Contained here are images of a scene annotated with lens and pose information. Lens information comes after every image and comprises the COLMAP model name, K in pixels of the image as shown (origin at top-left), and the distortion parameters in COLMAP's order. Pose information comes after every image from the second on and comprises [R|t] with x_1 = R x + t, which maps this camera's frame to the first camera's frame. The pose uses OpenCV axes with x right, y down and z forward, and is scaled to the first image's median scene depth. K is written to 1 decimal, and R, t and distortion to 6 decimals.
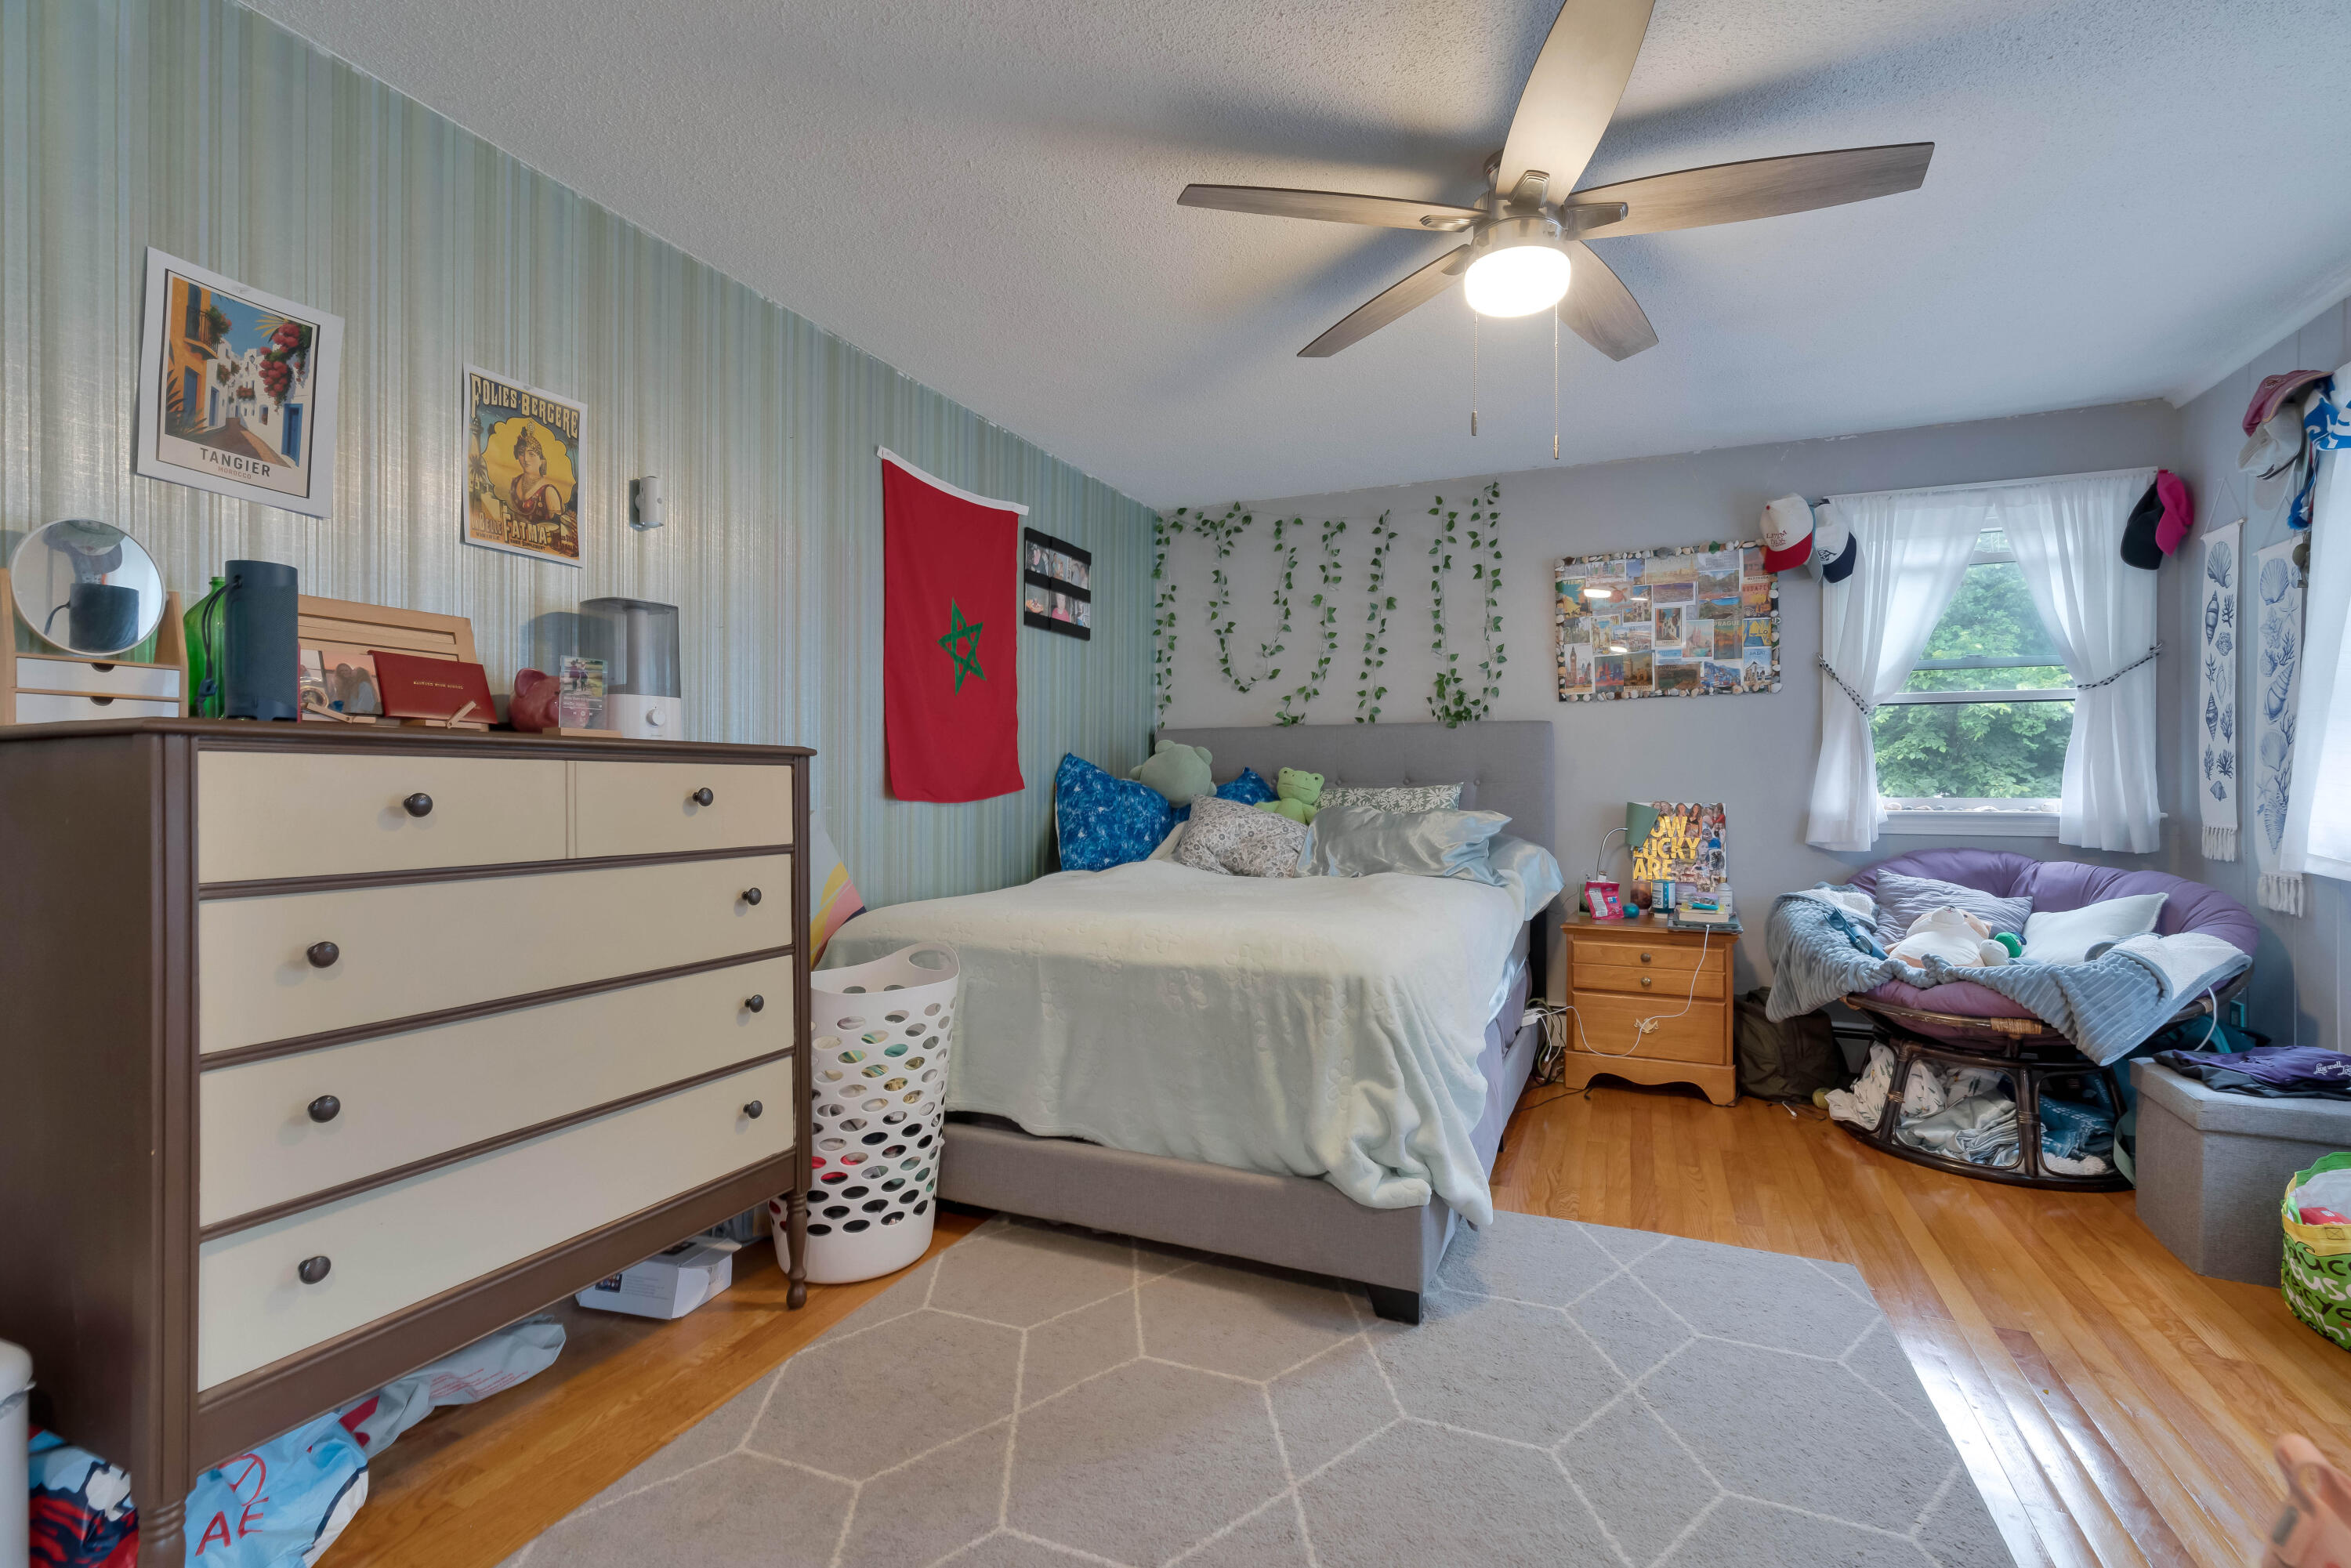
lens RADIAL K [[1063.7, 0, 1176.2], [0, 1063.7, 791.7], [0, 0, 1]] dist [-0.013714, 0.005793]
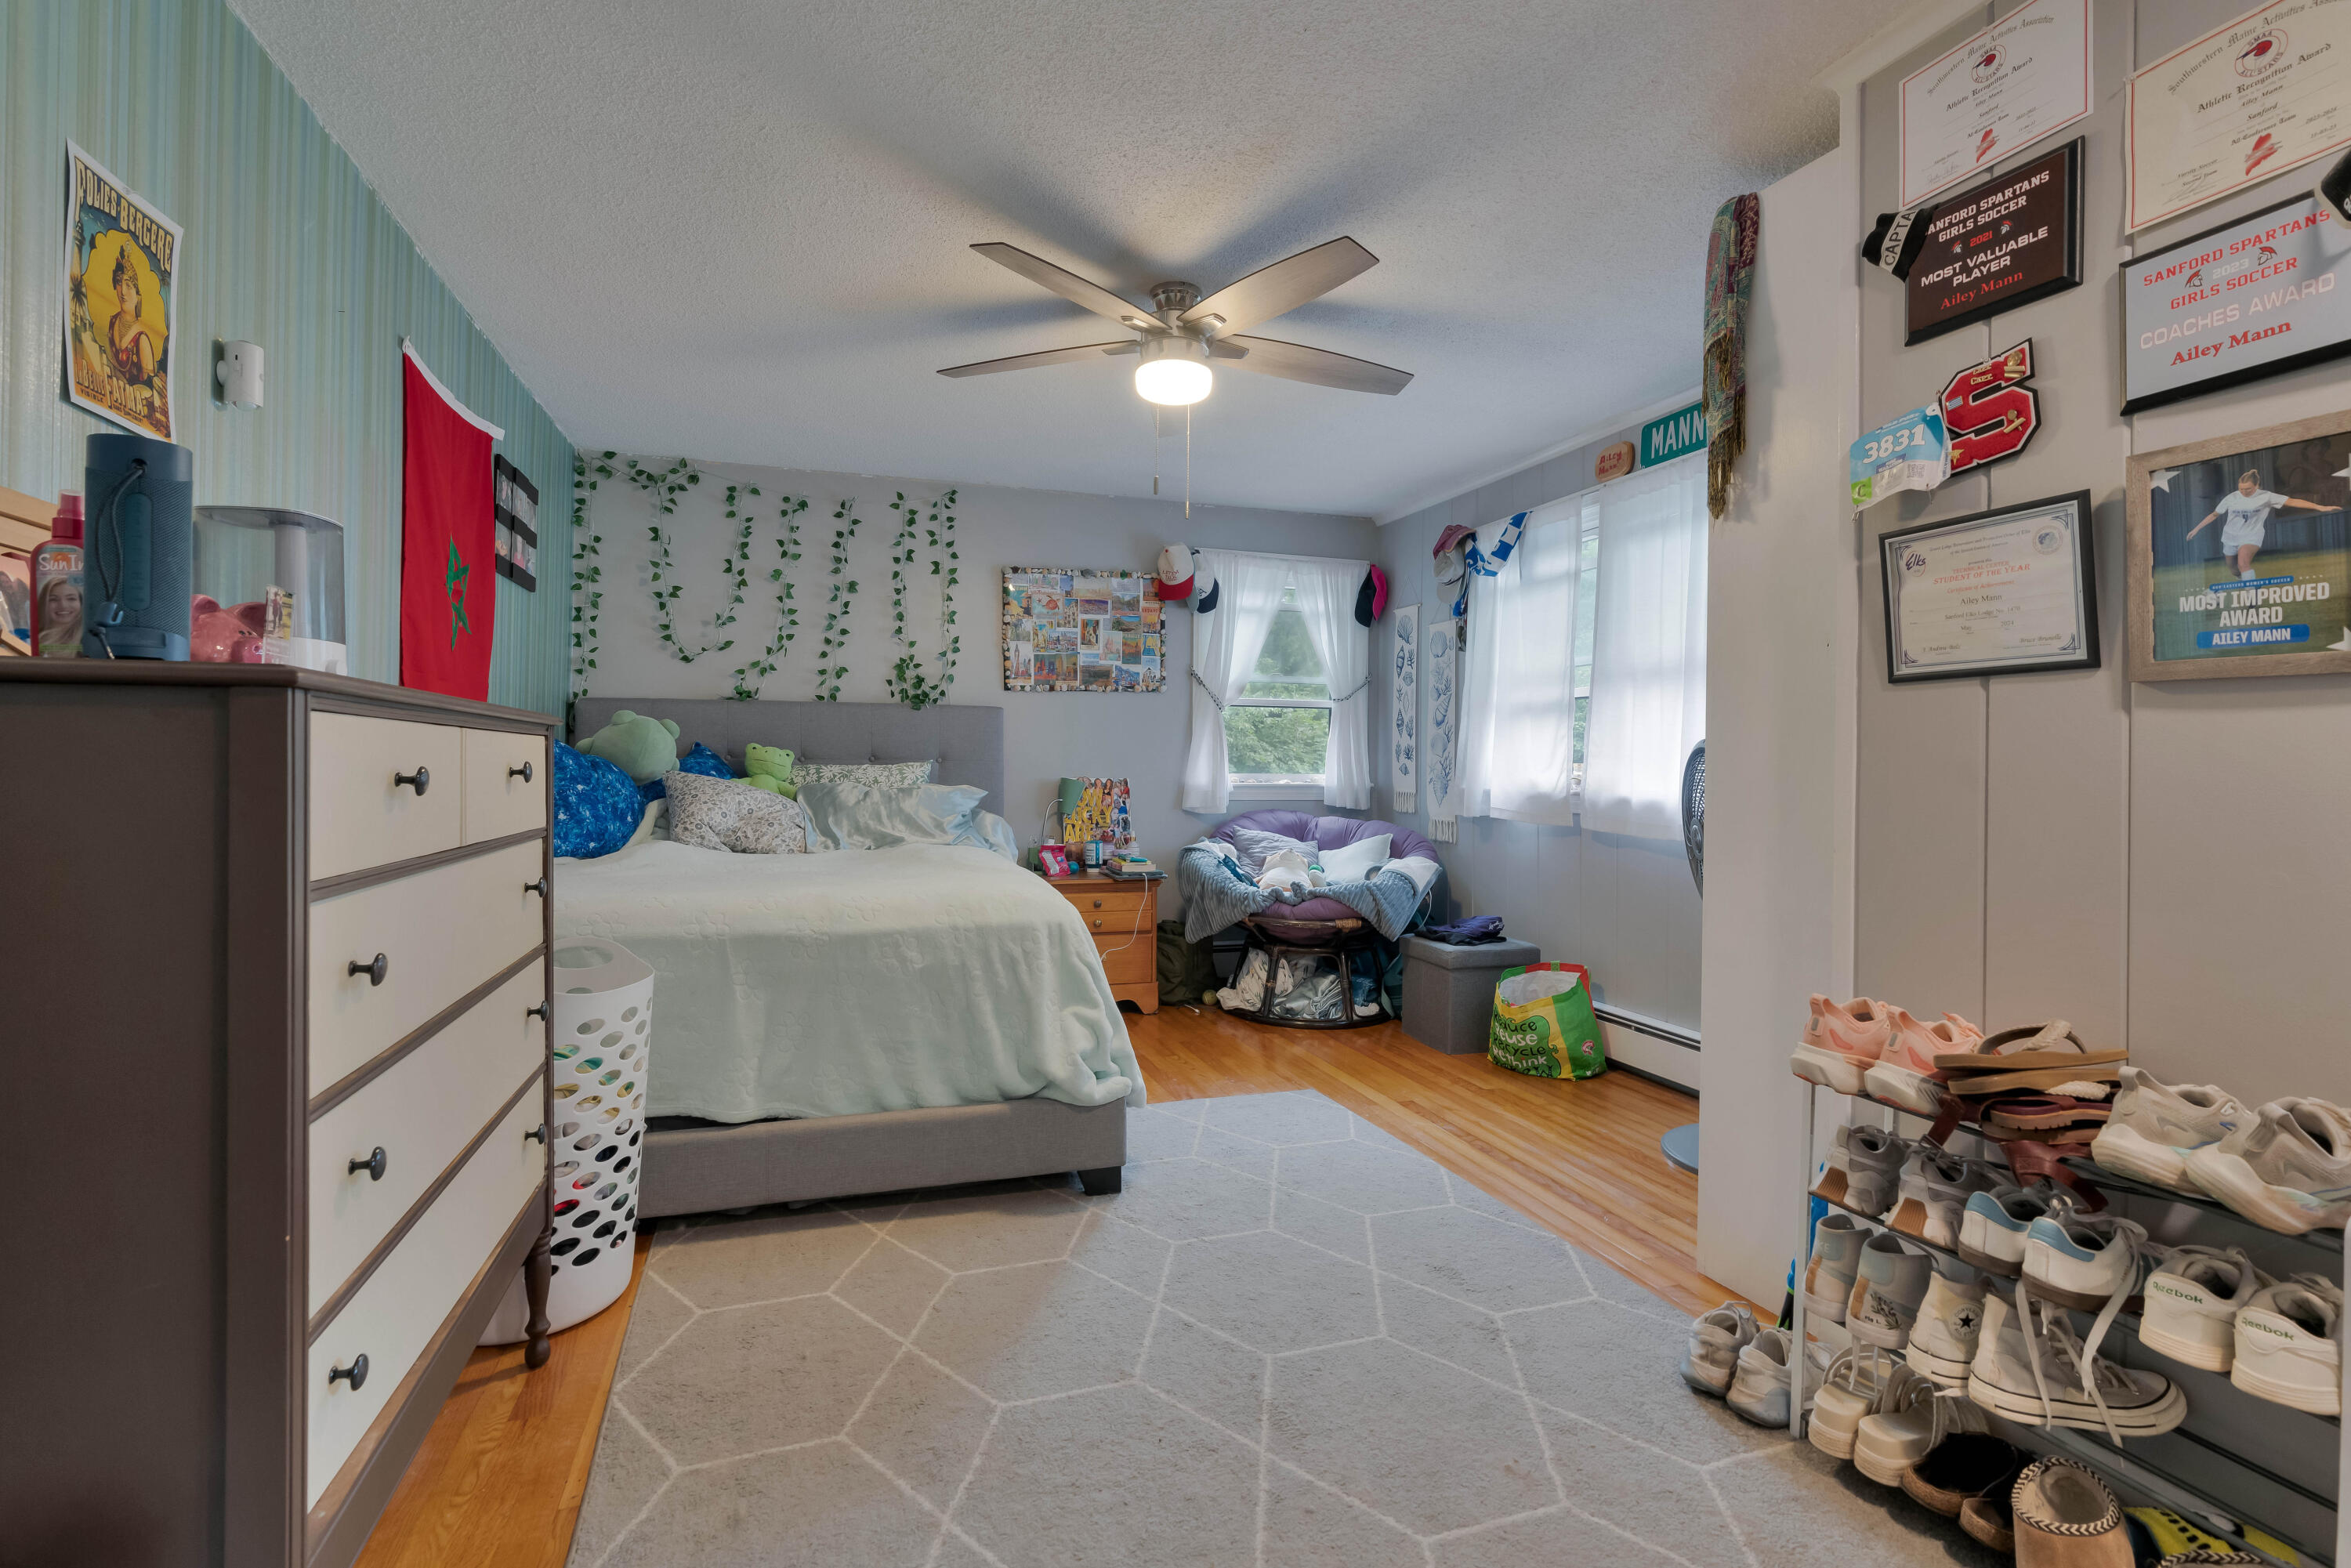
lens RADIAL K [[1063.7, 0, 1218.9], [0, 1063.7, 762.8], [0, 0, 1]] dist [-0.013714, 0.005793]
pose [[0.736035, 0.006781, 0.676909, -0.331142], [-0.002453, 0.999970, -0.007349, 0.001561], [-0.676939, 0.003748, 0.736030, -0.005344]]
